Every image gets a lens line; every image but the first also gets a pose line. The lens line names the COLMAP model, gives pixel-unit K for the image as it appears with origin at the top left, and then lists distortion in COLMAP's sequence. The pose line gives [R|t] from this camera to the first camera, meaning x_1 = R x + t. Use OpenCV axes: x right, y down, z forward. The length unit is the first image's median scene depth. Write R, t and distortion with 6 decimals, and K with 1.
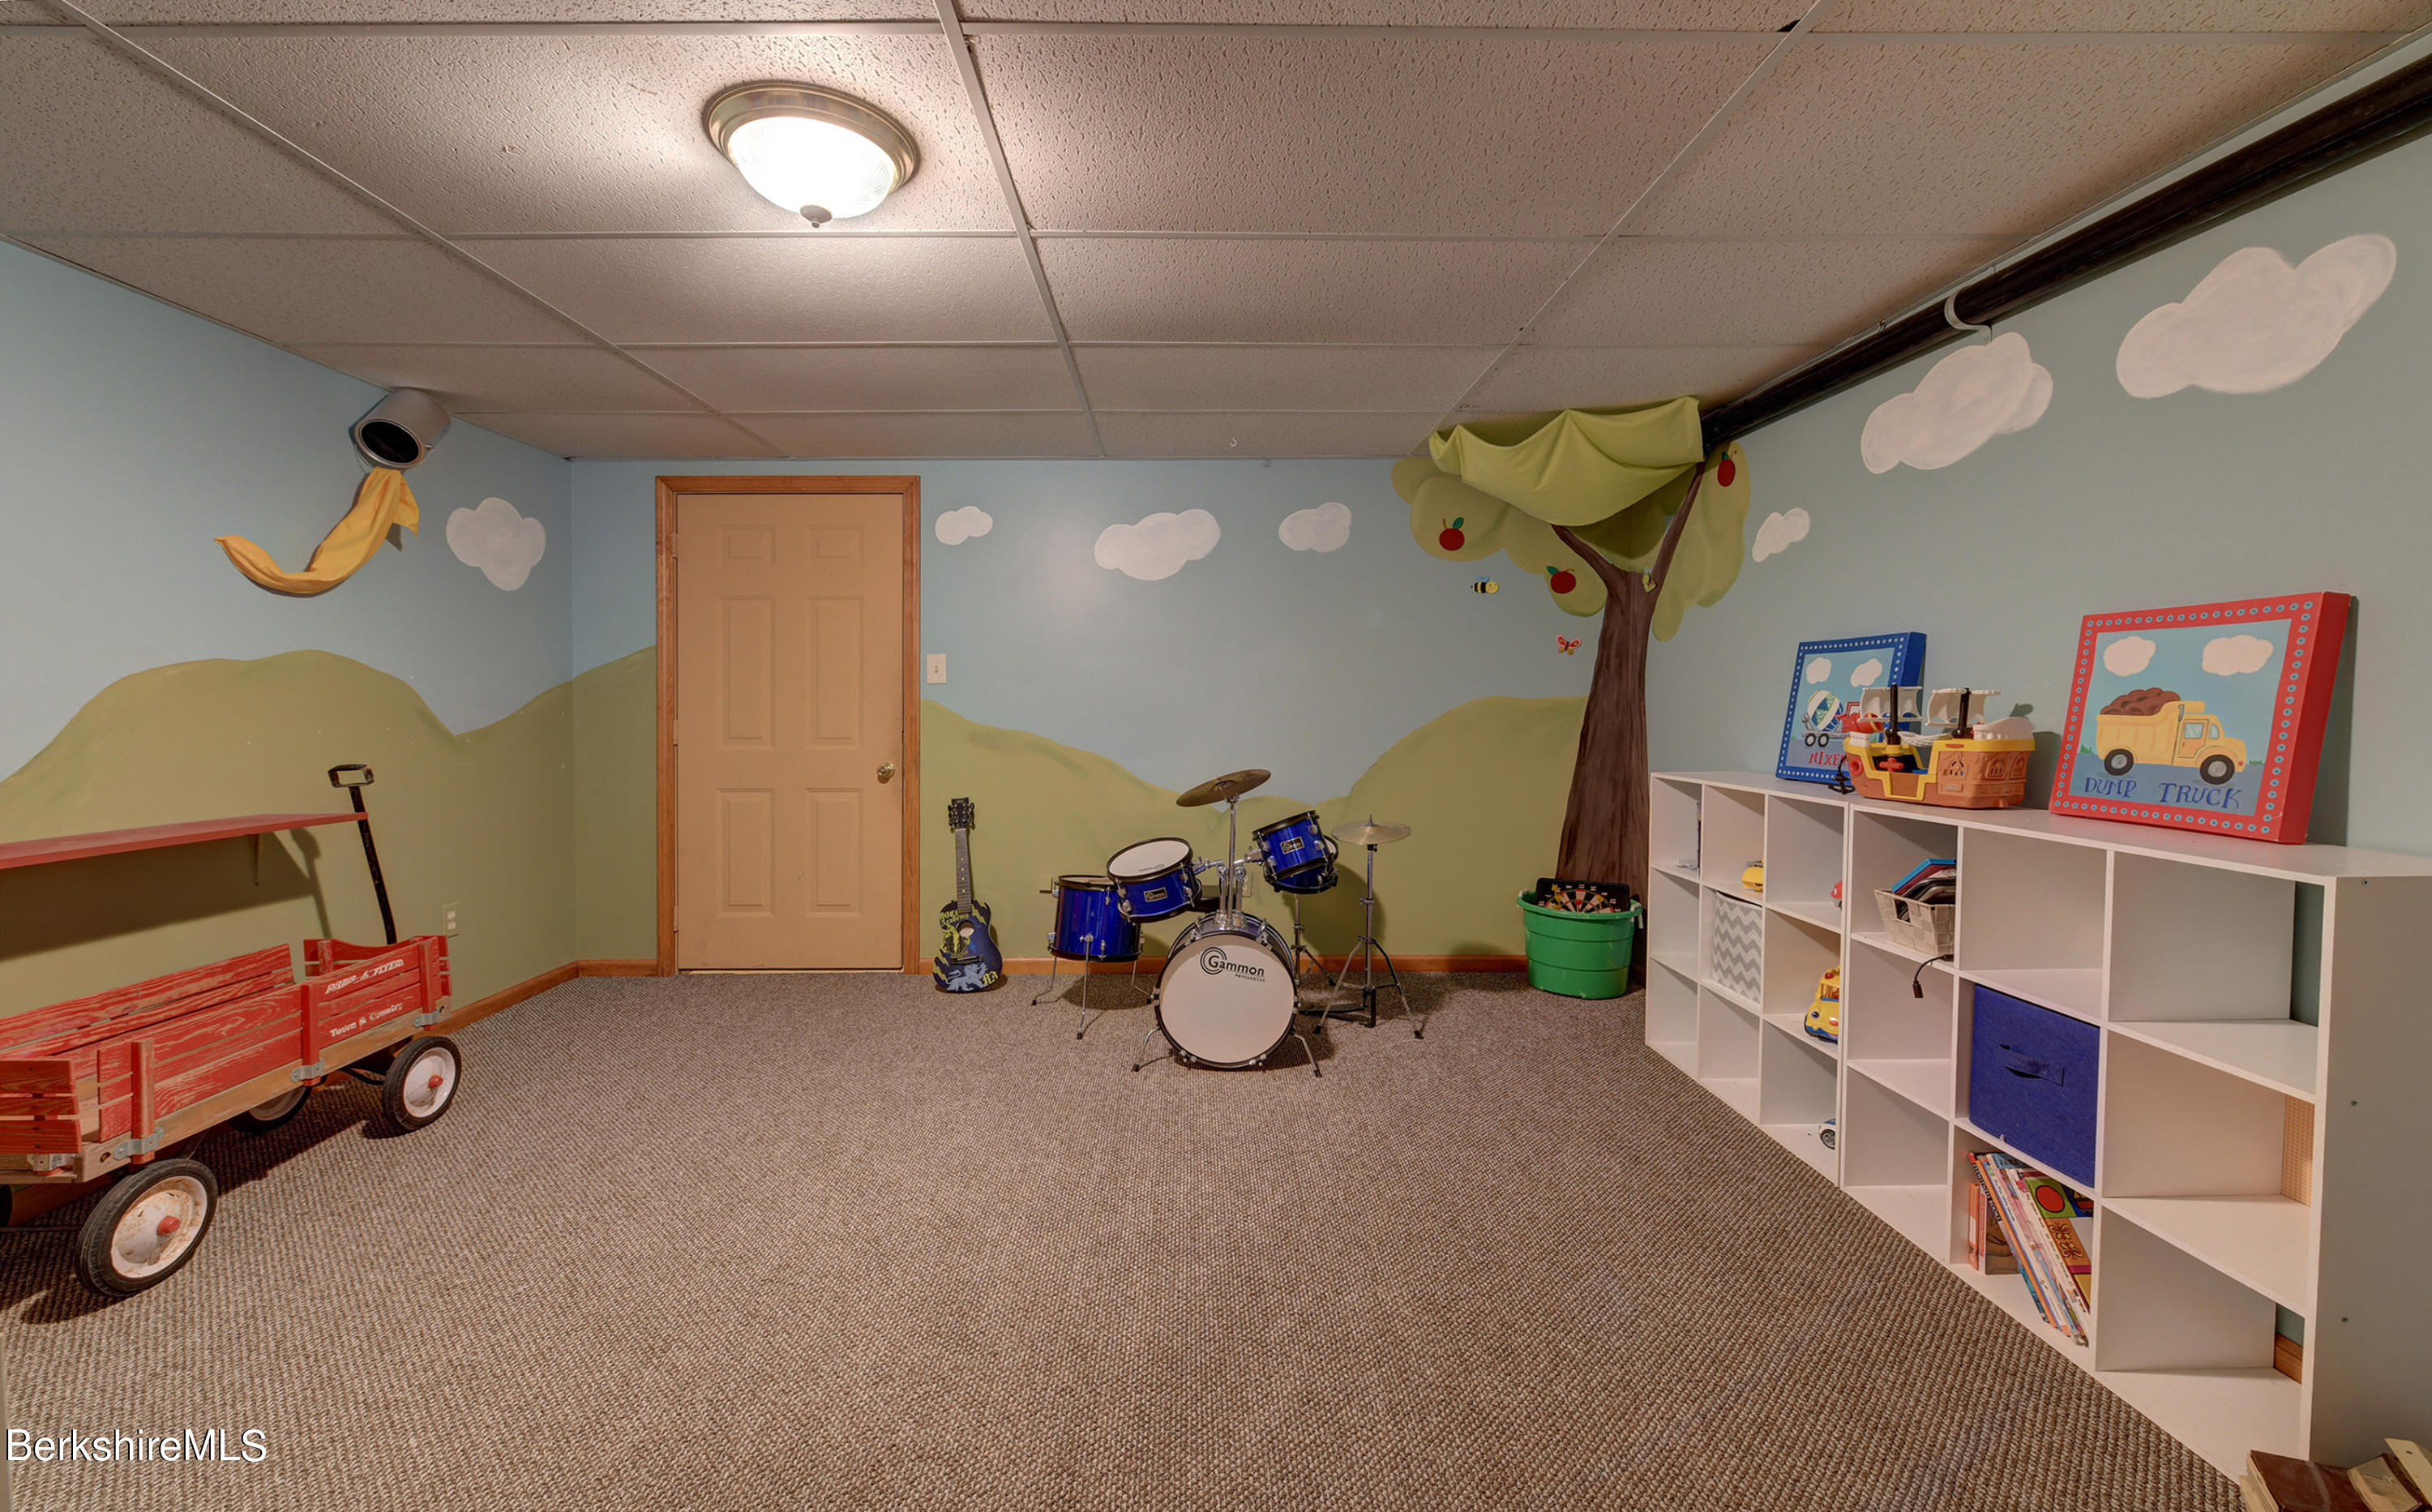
lens RADIAL K [[970.5, 0, 1216.0], [0, 970.5, 756.0], [0, 0, 1]] dist [-0.001063, -0.000165]
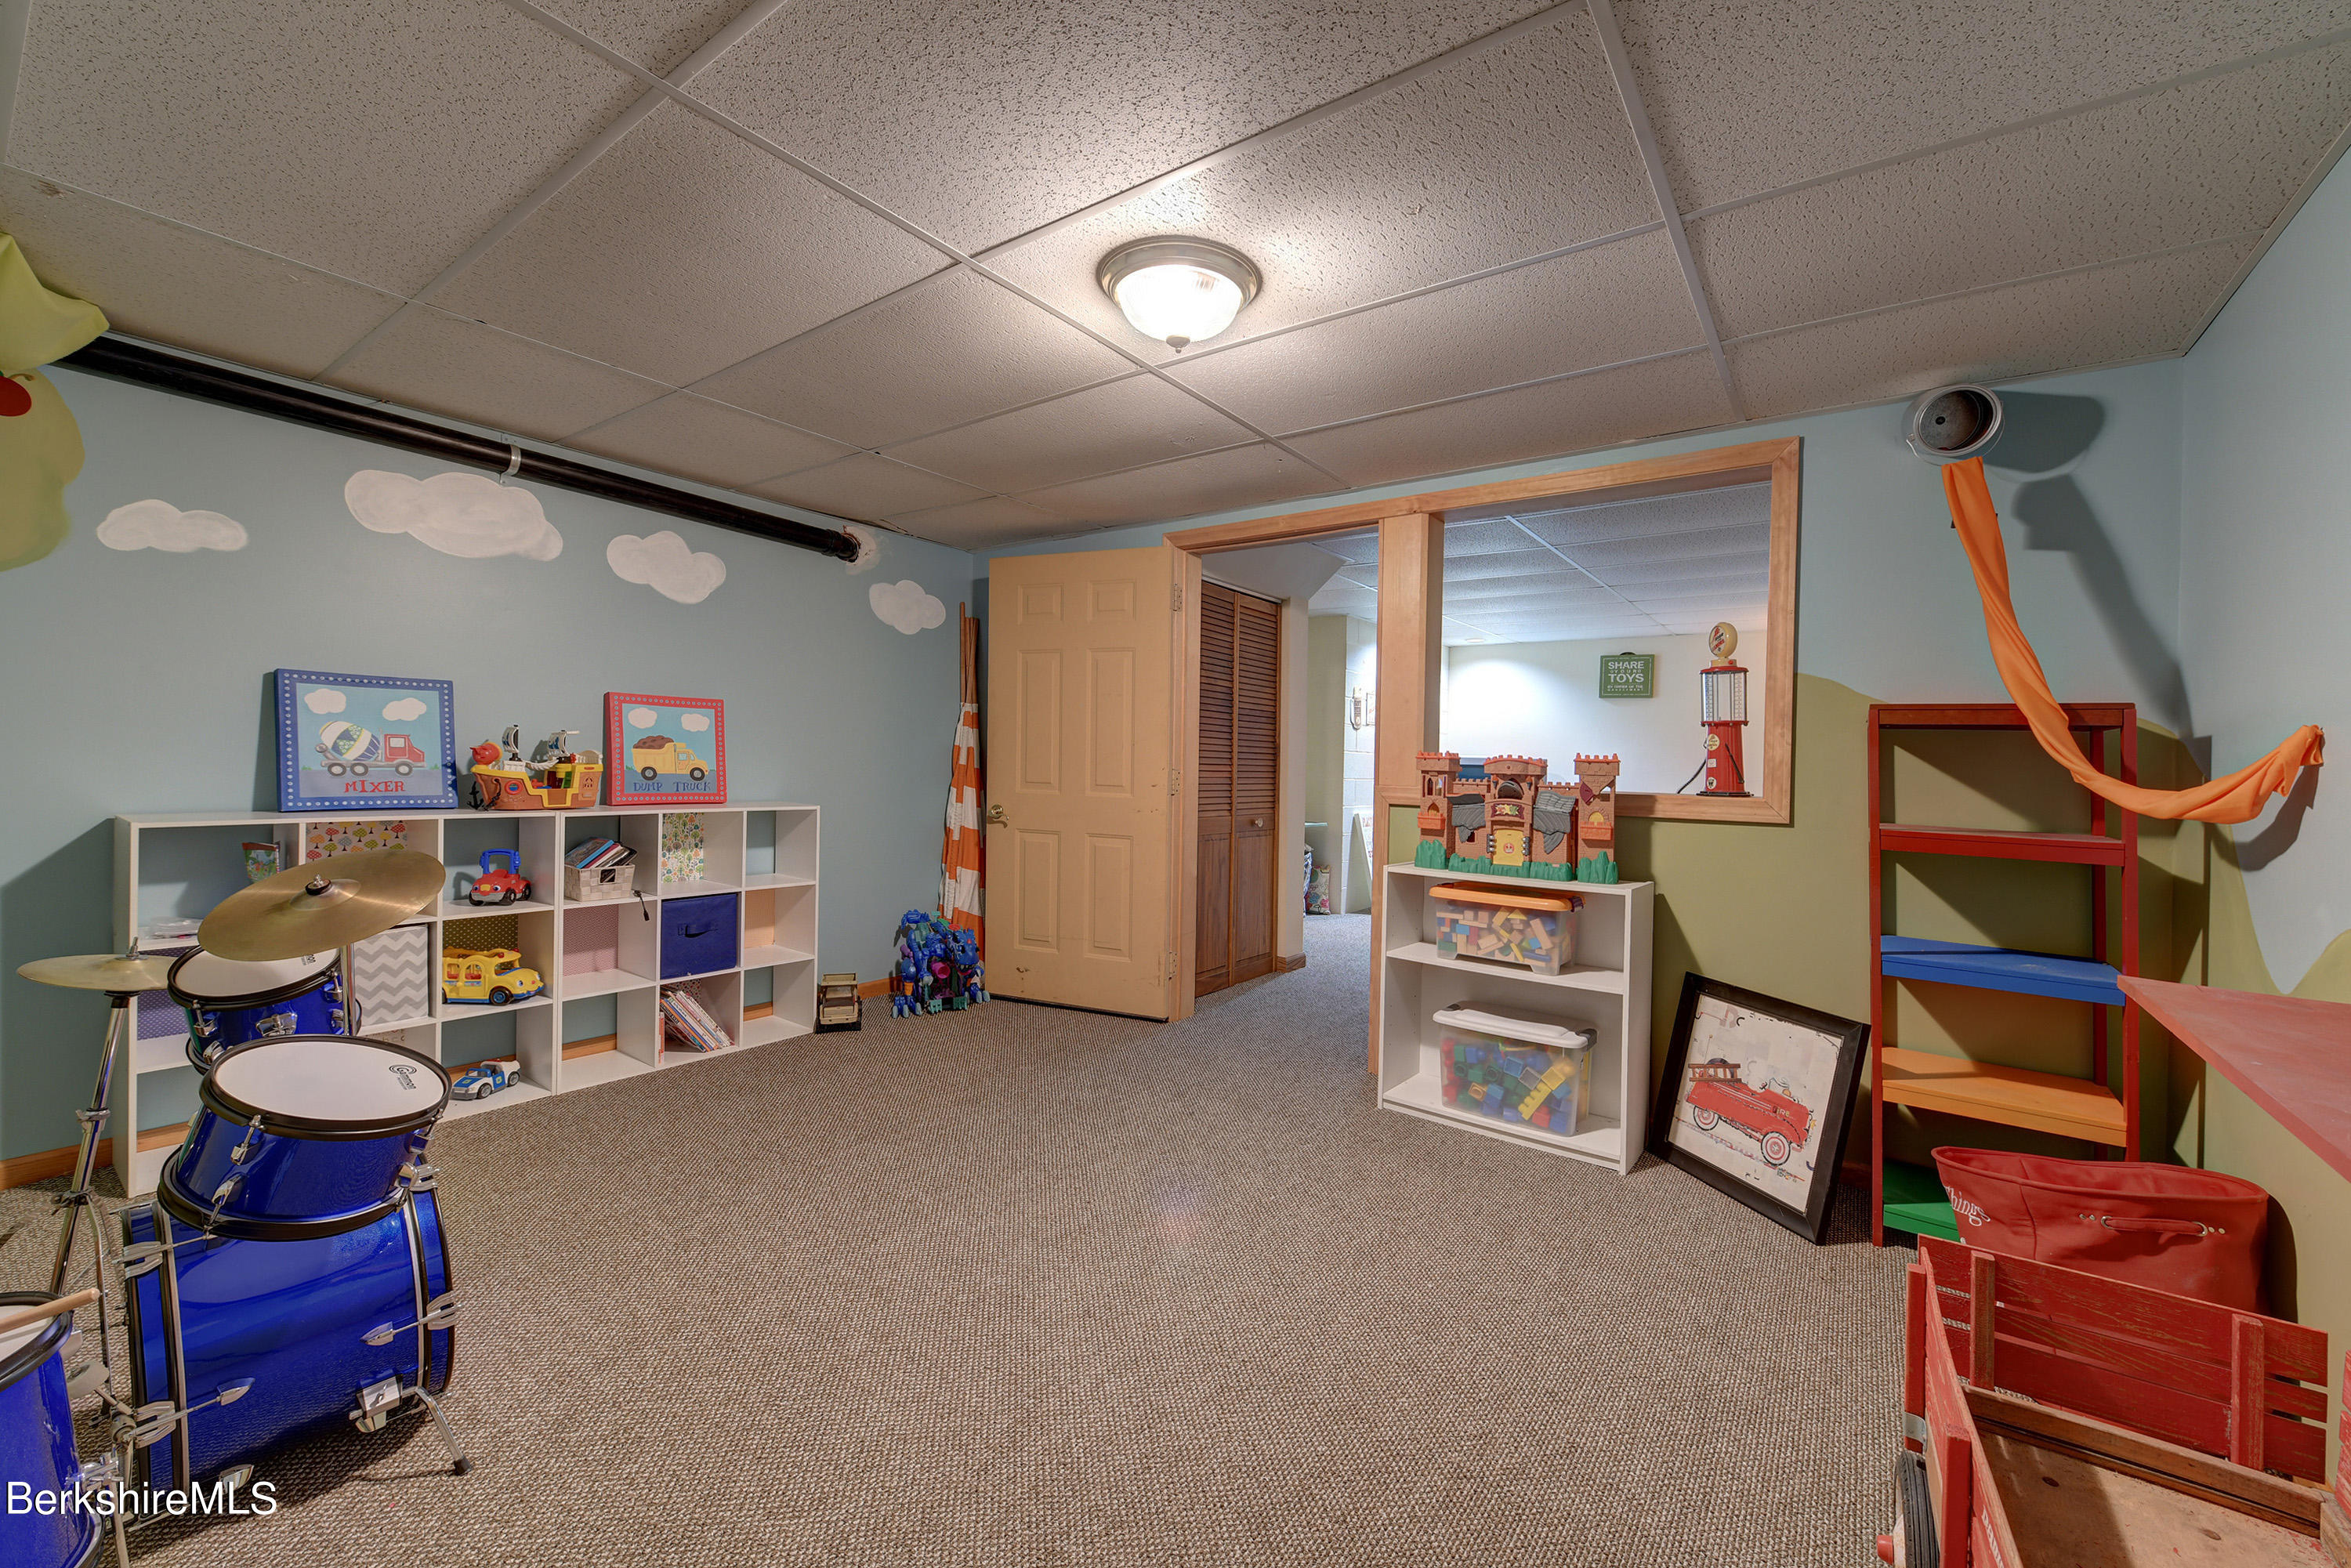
lens RADIAL K [[949.6, 0, 1175.8], [0, 949.6, 754.4], [0, 0, 1]] dist [-0.008622, 0.000014]
pose [[-0.788848, -0.021275, 0.614220, -0.985974], [0.004062, 0.999198, 0.039826, -0.096680], [-0.614575, 0.033911, -0.788129, 1.746386]]
